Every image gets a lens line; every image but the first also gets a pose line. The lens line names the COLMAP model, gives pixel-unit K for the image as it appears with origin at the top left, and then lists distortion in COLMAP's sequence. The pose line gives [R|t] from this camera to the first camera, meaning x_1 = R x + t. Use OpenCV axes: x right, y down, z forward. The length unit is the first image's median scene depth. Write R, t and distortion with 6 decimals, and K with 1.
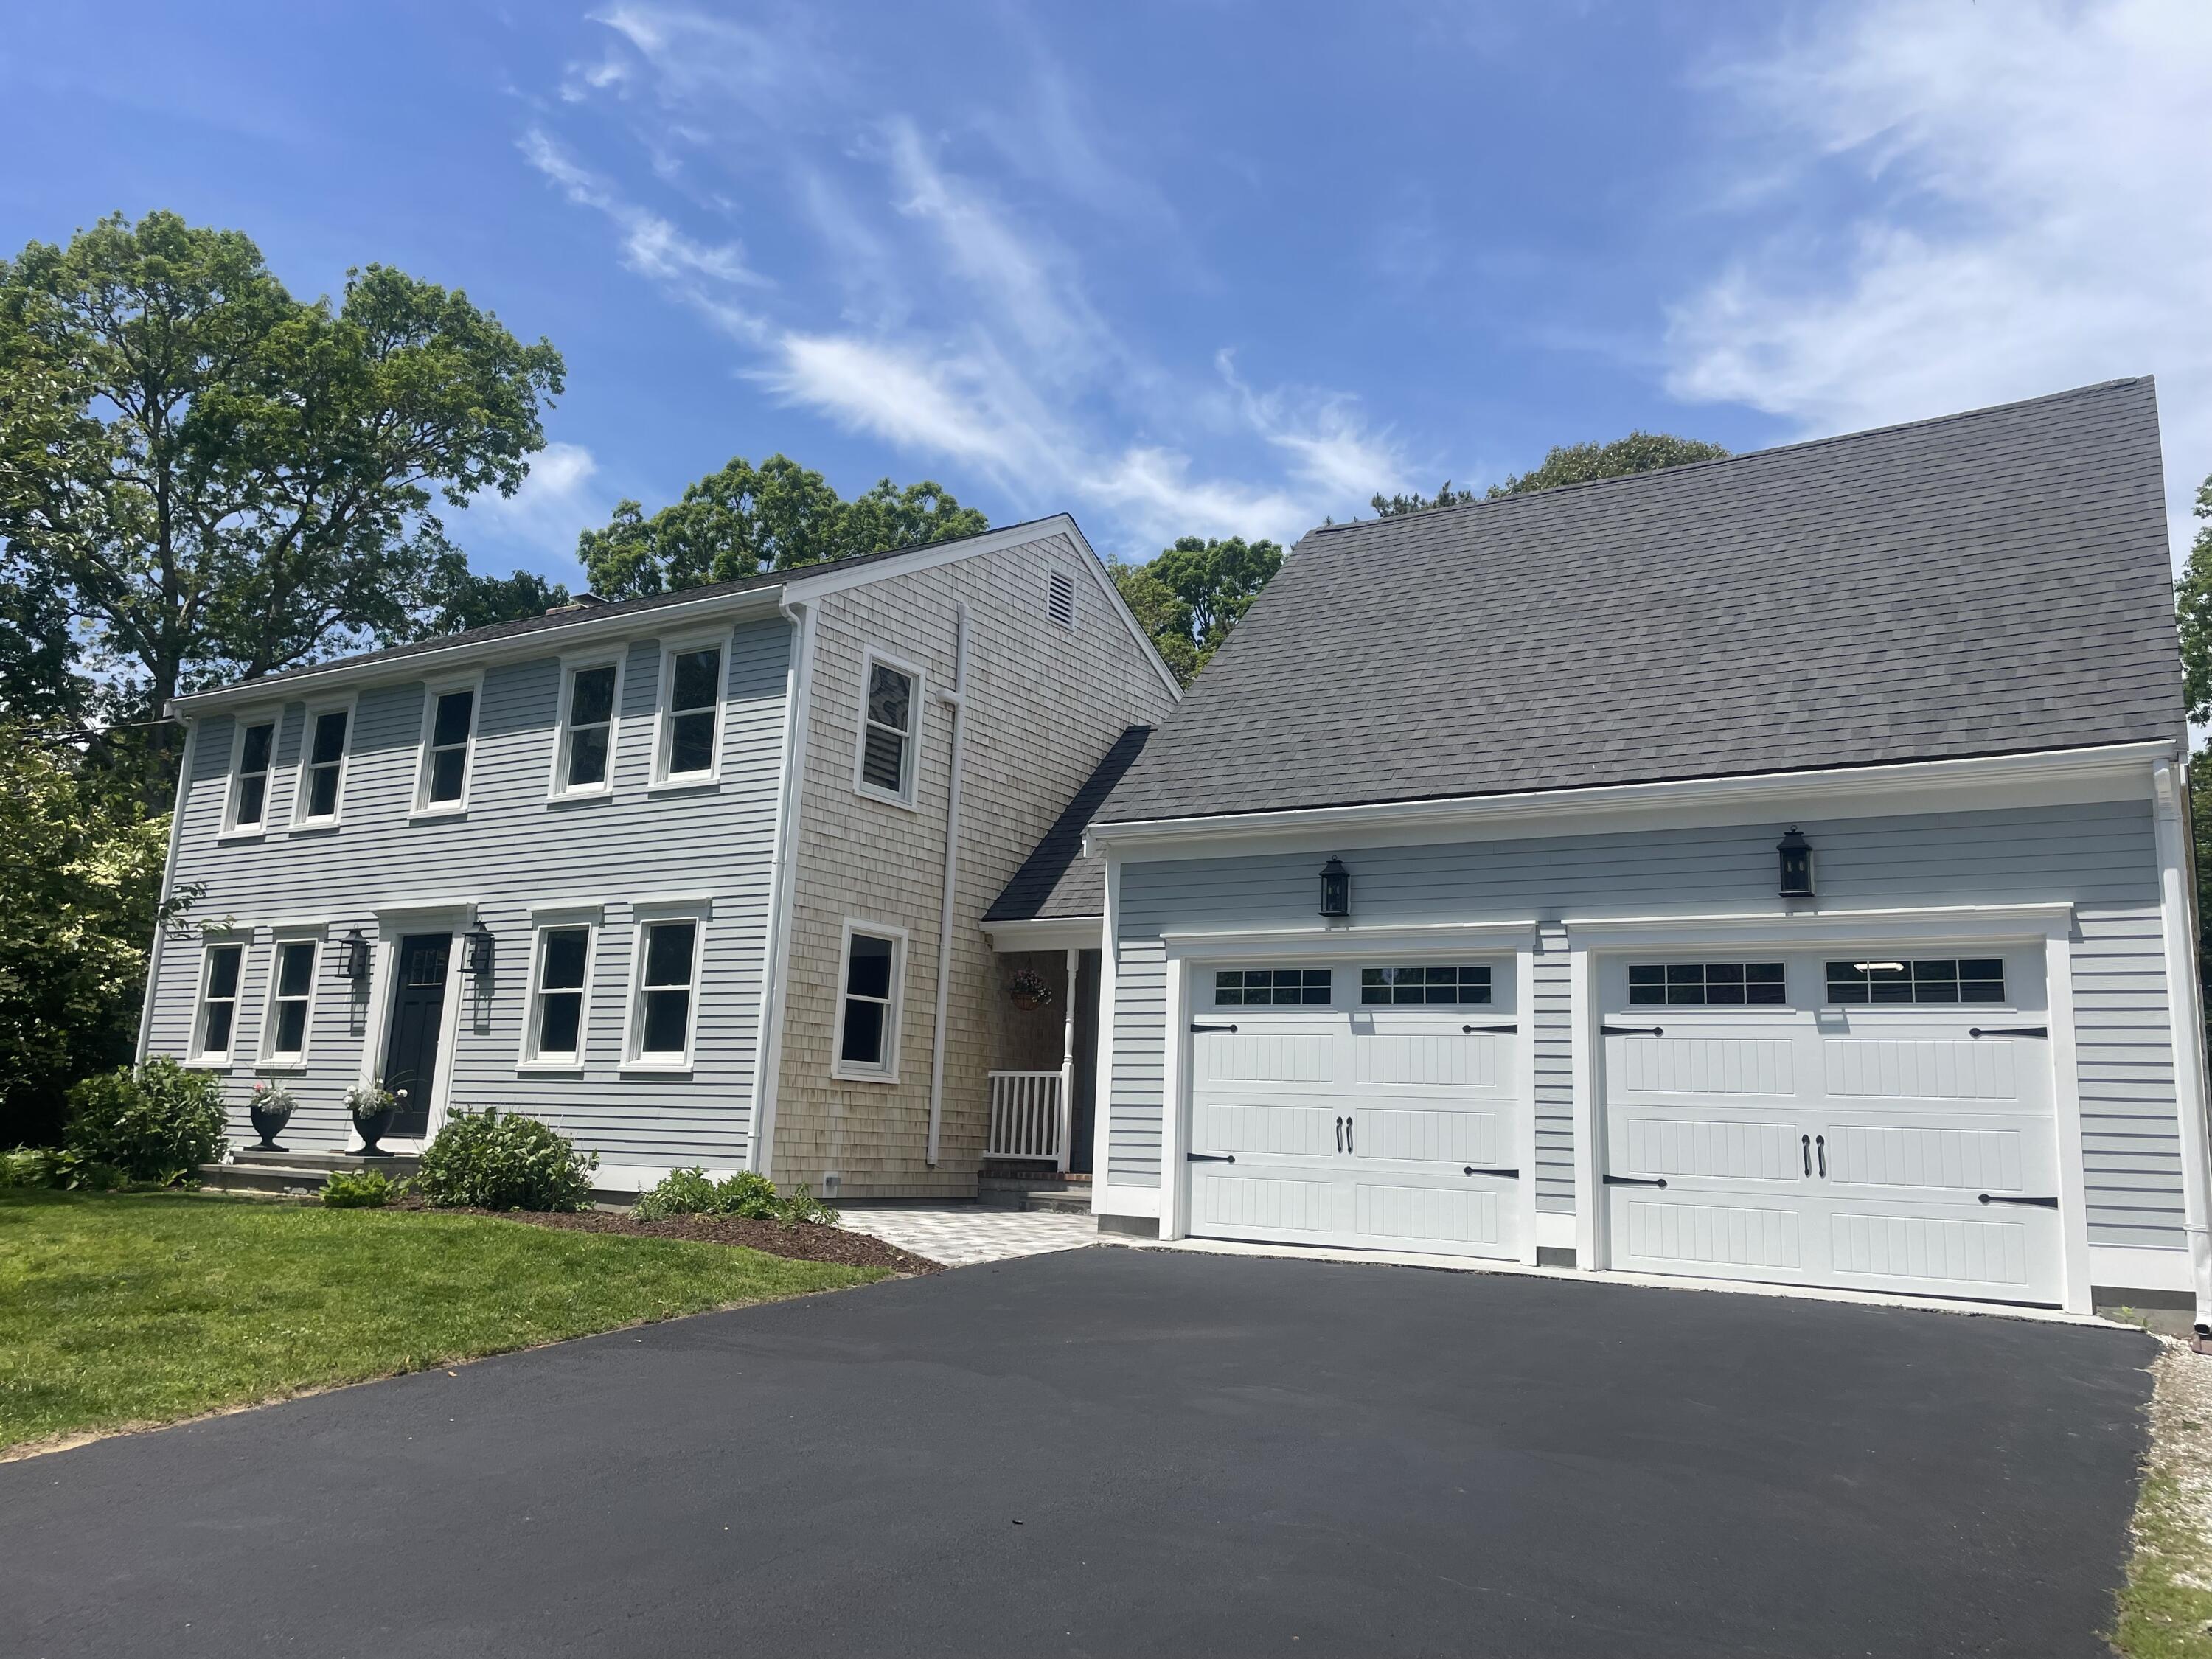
lens RADIAL K [[1658.1, 0, 1139.6], [0, 1658.1, 829.9], [0, 0, 1]] dist [0.092723, -0.113748]
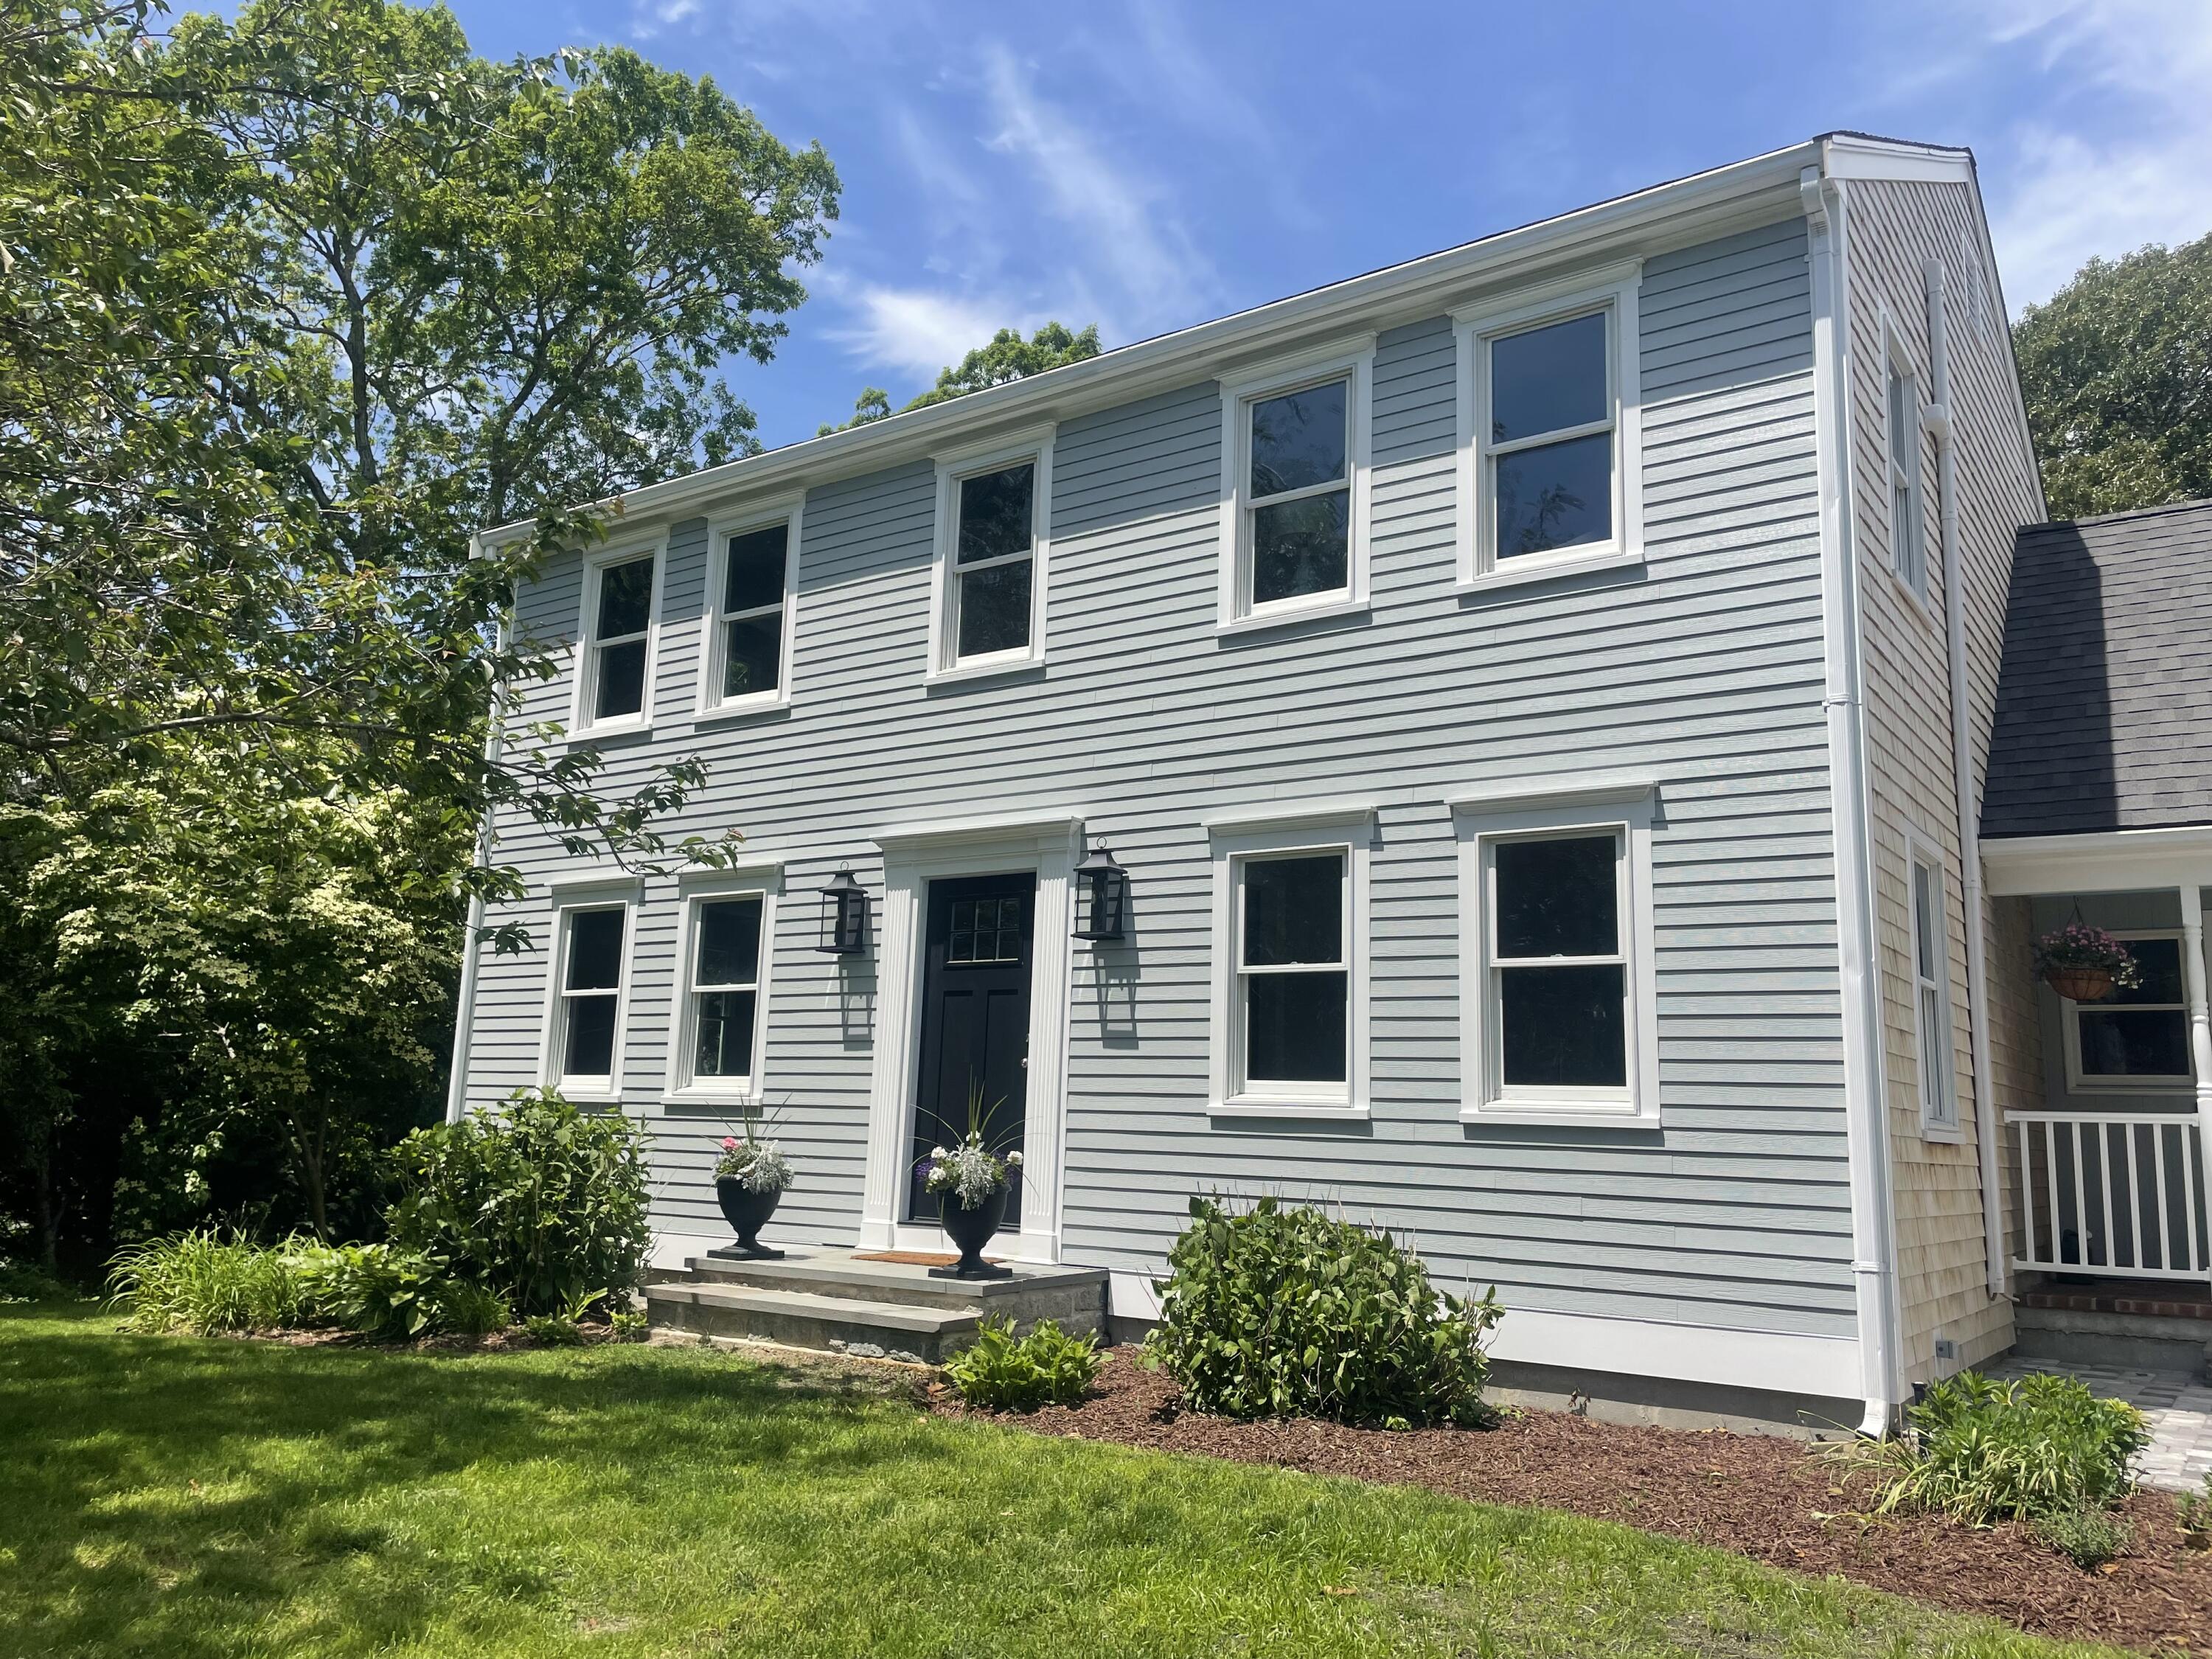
lens RADIAL K [[1669.4, 0, 1111.5], [0, 1669.4, 813.2], [0, 0, 1]] dist [0.106333, -0.134620]
pose [[0.998284, -0.021749, -0.054377, -0.376809], [0.022034, 0.999746, 0.004641, 0.042127], [0.054262, -0.005831, 0.998510, 0.457333]]
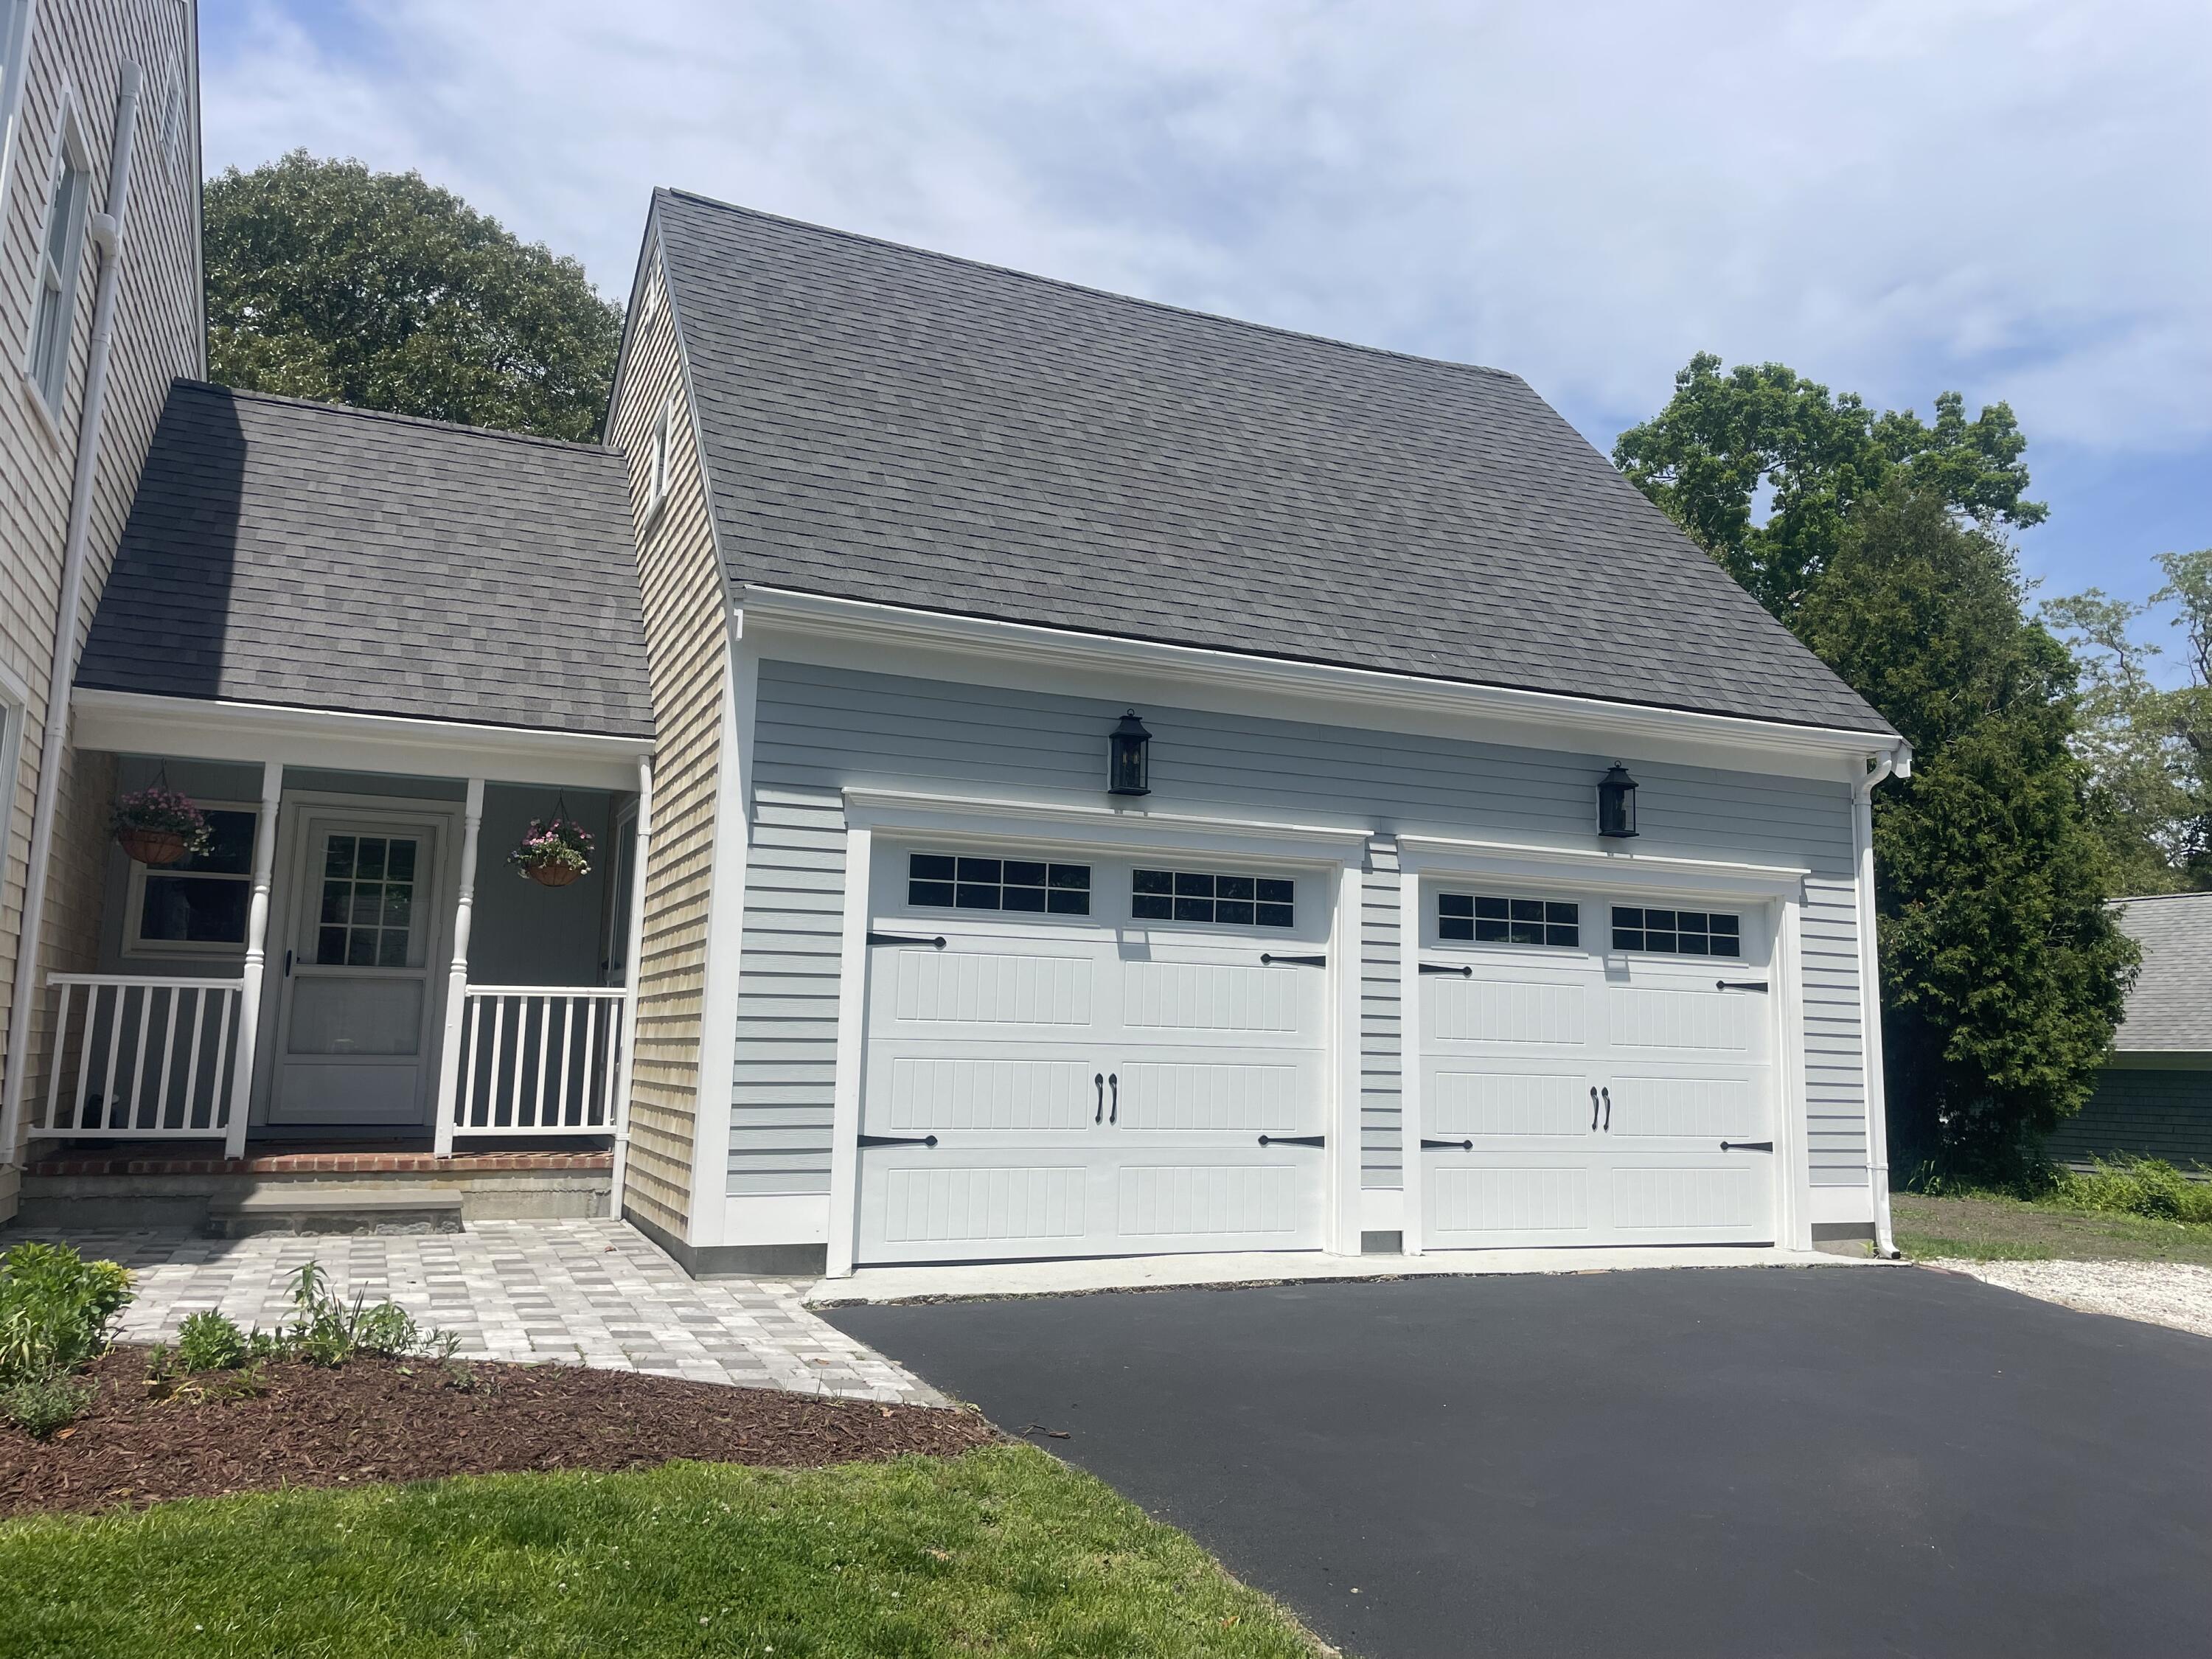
lens RADIAL K [[1669.4, 0, 1111.5], [0, 1669.4, 813.2], [0, 0, 1]] dist [0.106333, -0.134620]
pose [[0.570050, 0.086399, 0.817055, -0.367359], [-0.156240, 0.987709, 0.004562, 0.045196], [-0.806618, -0.130257, 0.576542, 0.464296]]
